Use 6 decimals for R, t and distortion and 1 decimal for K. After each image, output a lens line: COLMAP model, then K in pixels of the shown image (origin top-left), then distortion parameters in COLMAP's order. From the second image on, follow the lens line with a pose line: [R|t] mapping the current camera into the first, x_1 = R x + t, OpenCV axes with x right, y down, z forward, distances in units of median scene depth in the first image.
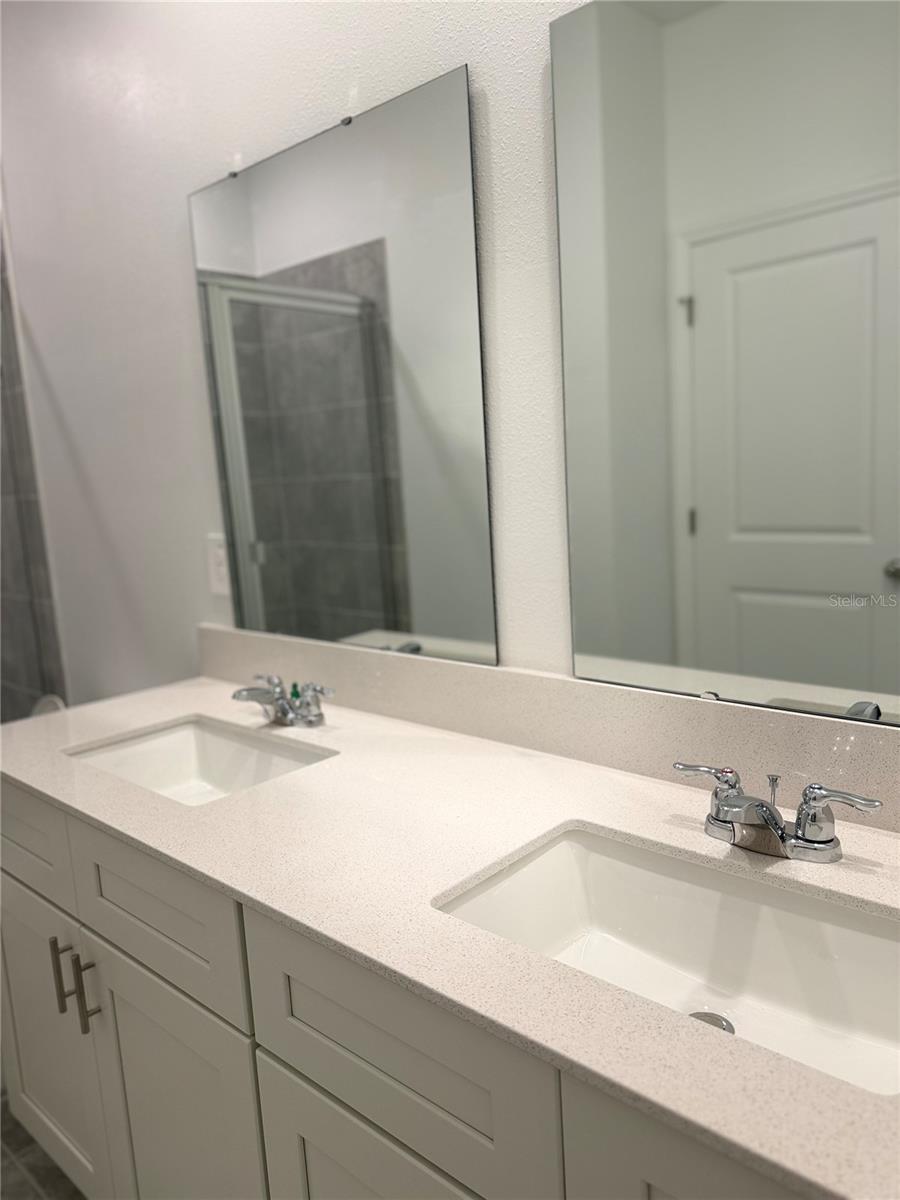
lens RADIAL K [[860.1, 0, 451.3], [0, 860.1, 601.1], [0, 0, 1]] dist [0.052356, -0.056527]
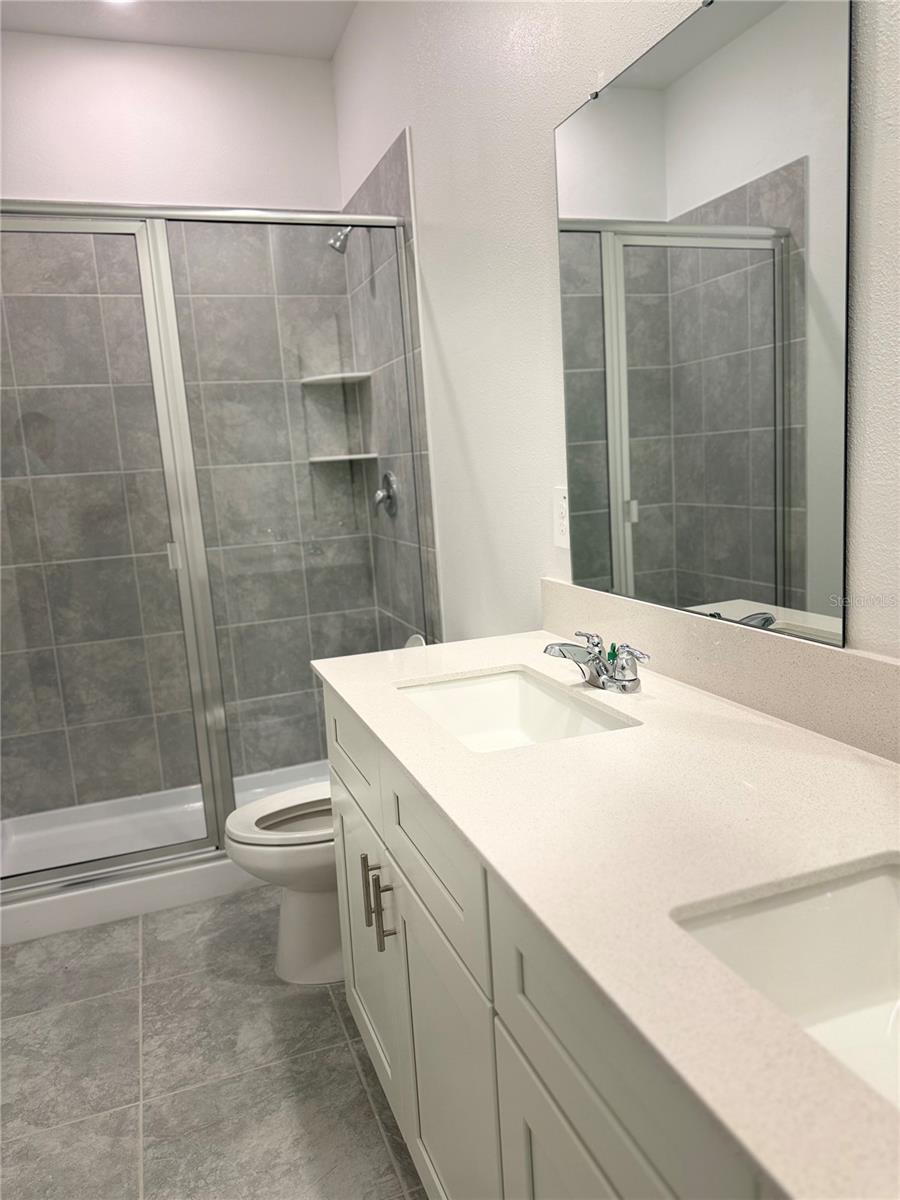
lens RADIAL K [[860.1, 0, 453.1], [0, 860.1, 596.6], [0, 0, 1]] dist [0.052356, -0.056527]
pose [[0.884617, 0.077916, -0.459764, 0.086936], [-0.062515, 0.996857, 0.048654, 0.009694], [0.462110, -0.014298, 0.886707, 0.093481]]
